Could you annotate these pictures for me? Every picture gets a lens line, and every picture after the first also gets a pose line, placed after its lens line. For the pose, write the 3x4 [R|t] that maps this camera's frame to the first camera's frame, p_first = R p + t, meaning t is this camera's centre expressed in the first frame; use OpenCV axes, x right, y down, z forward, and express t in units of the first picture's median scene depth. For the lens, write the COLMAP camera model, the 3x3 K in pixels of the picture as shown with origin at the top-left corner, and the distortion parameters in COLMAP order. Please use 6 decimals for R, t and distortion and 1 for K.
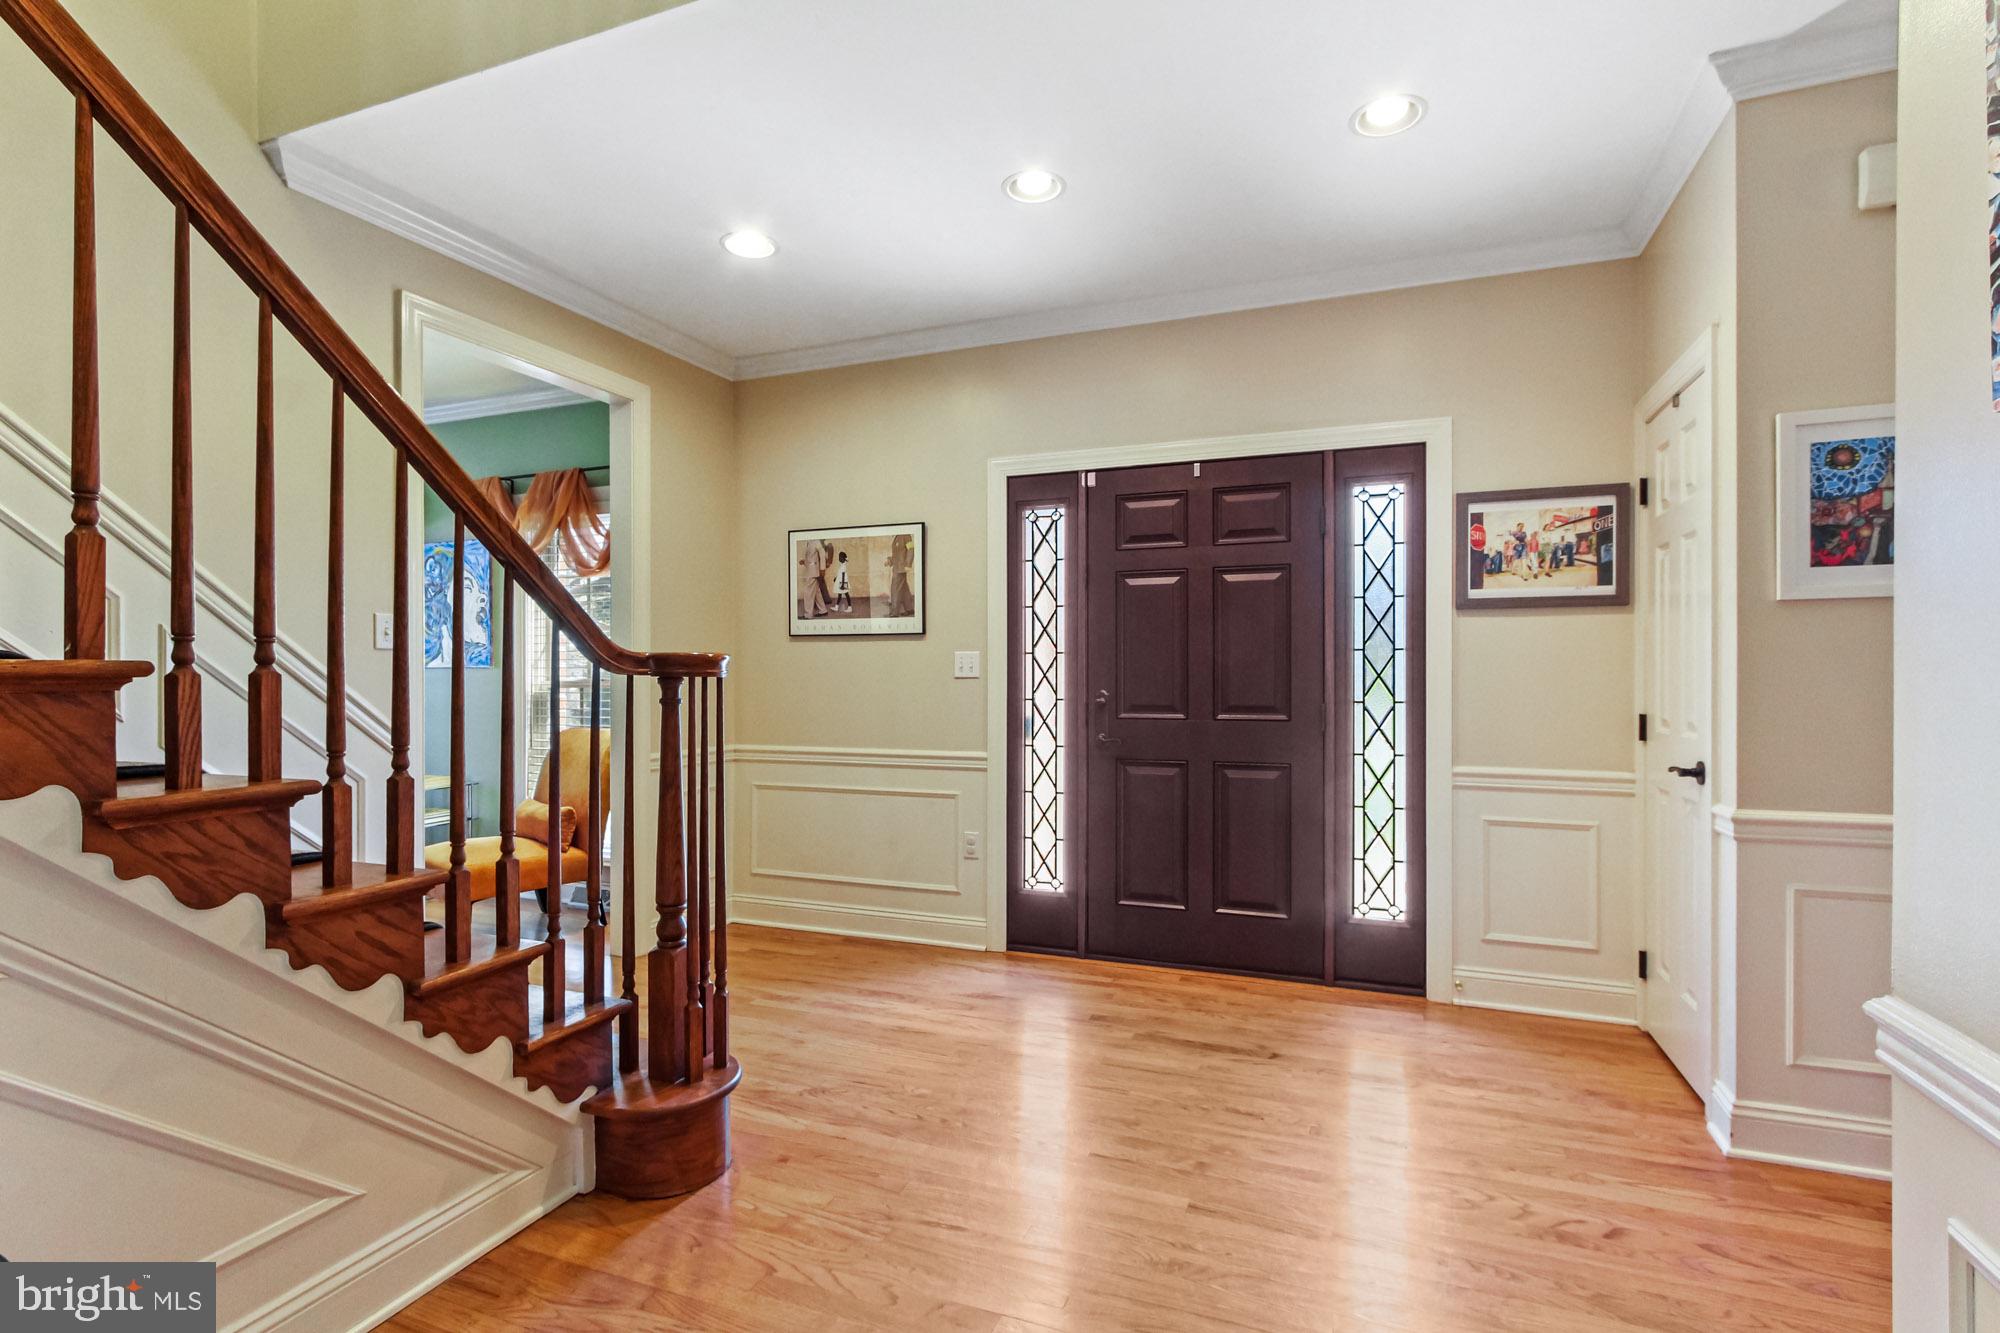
lens RADIAL K [[940.9, 0, 1000.0], [0, 940.9, 666.5], [0, 0, 1]] dist [-0.000064, 0.000019]
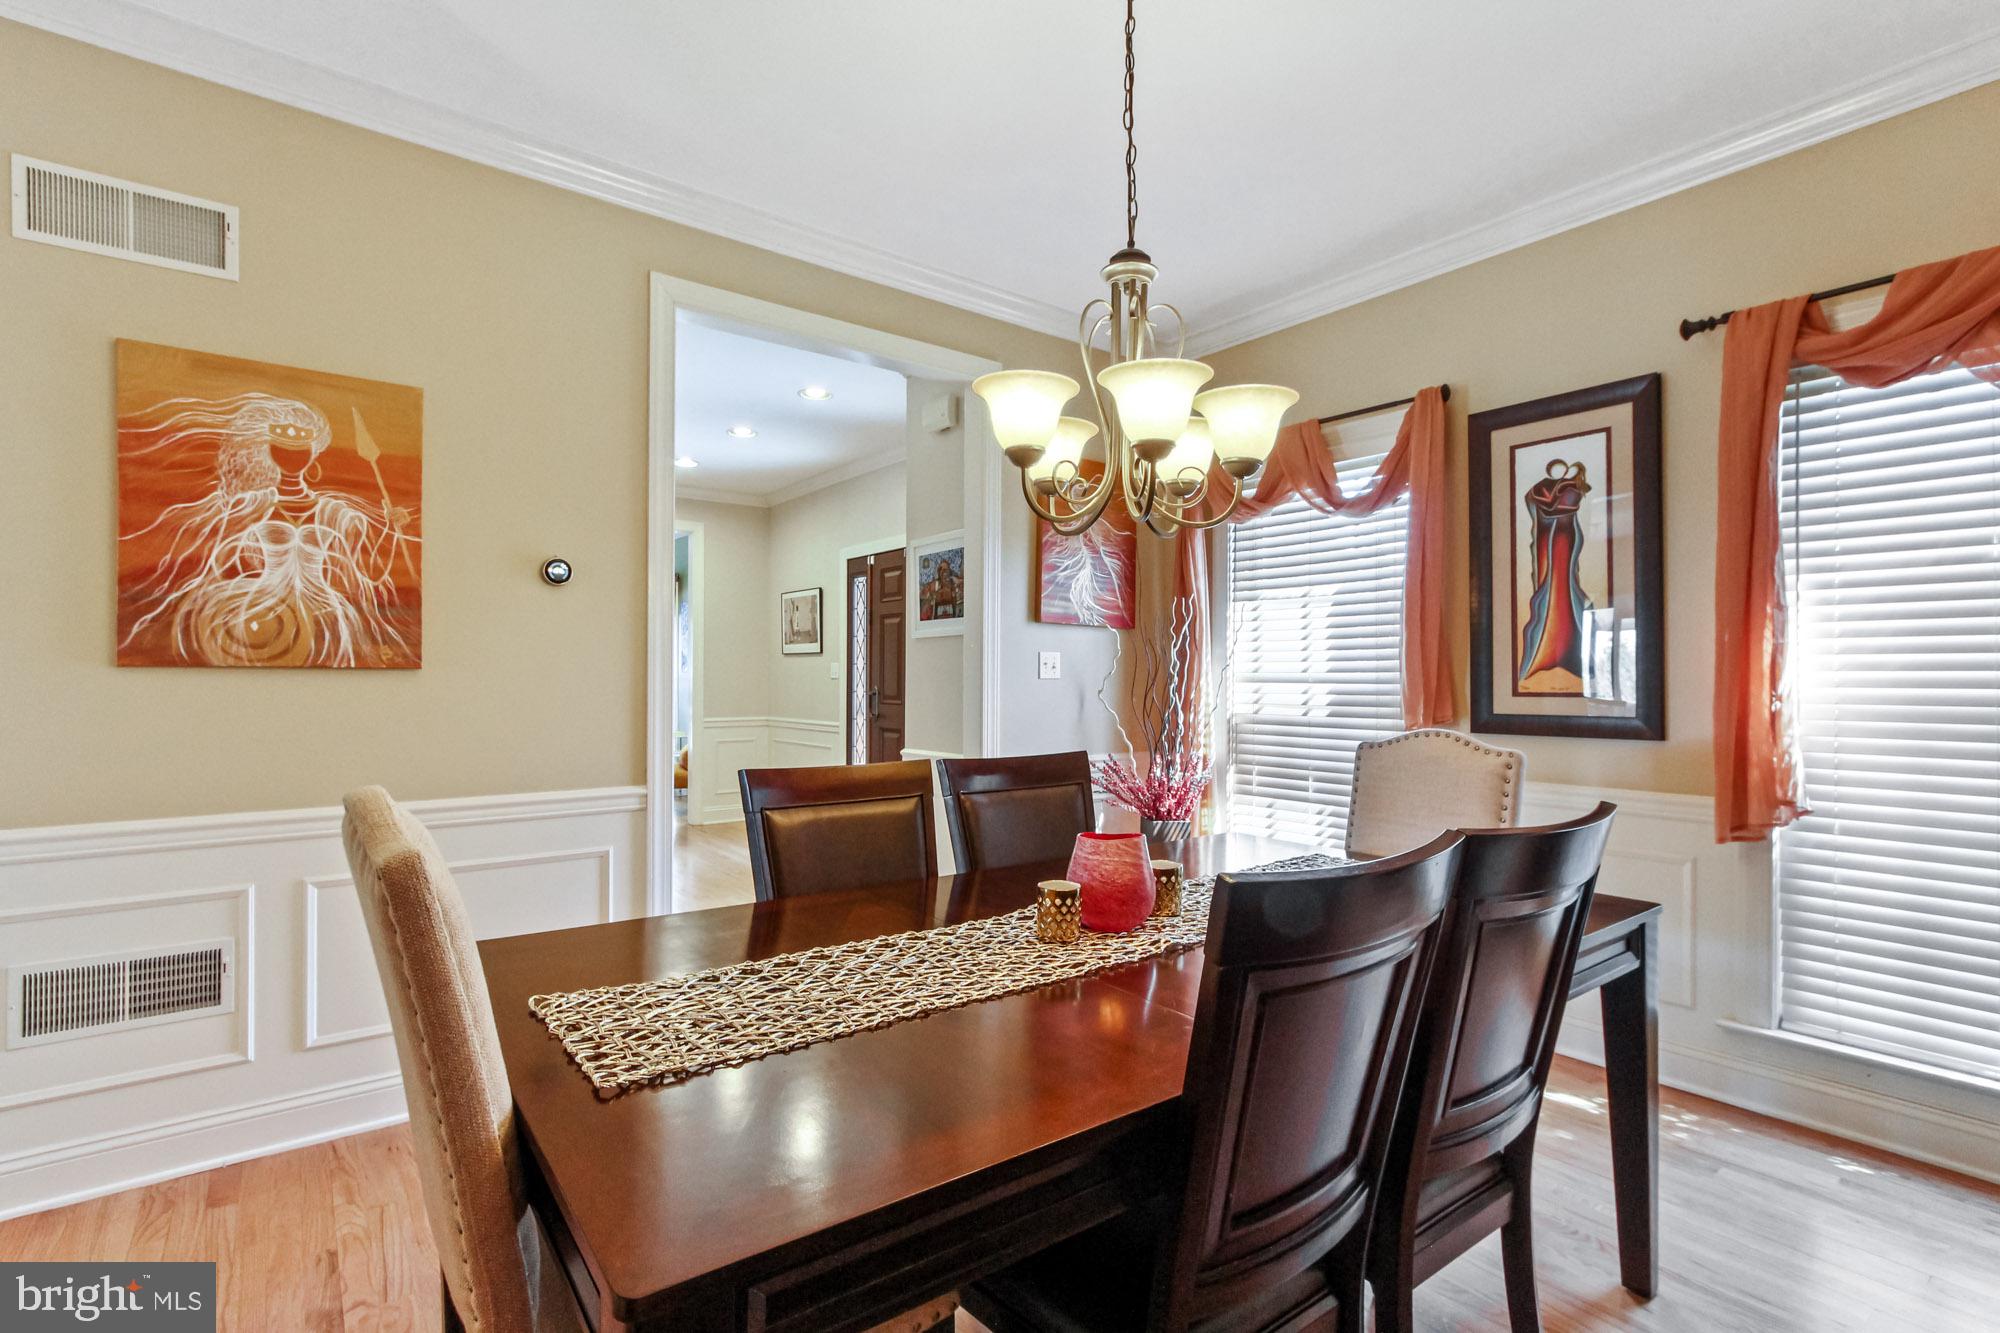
lens RADIAL K [[940.9, 0, 1000.0], [0, 940.9, 666.5], [0, 0, 1]] dist [-0.000064, 0.000019]
pose [[0.852780, 0.001371, -0.522268, 1.139231], [-0.003380, 0.999990, -0.002894, -0.007019], [0.522259, 0.004233, 0.852776, -0.290798]]
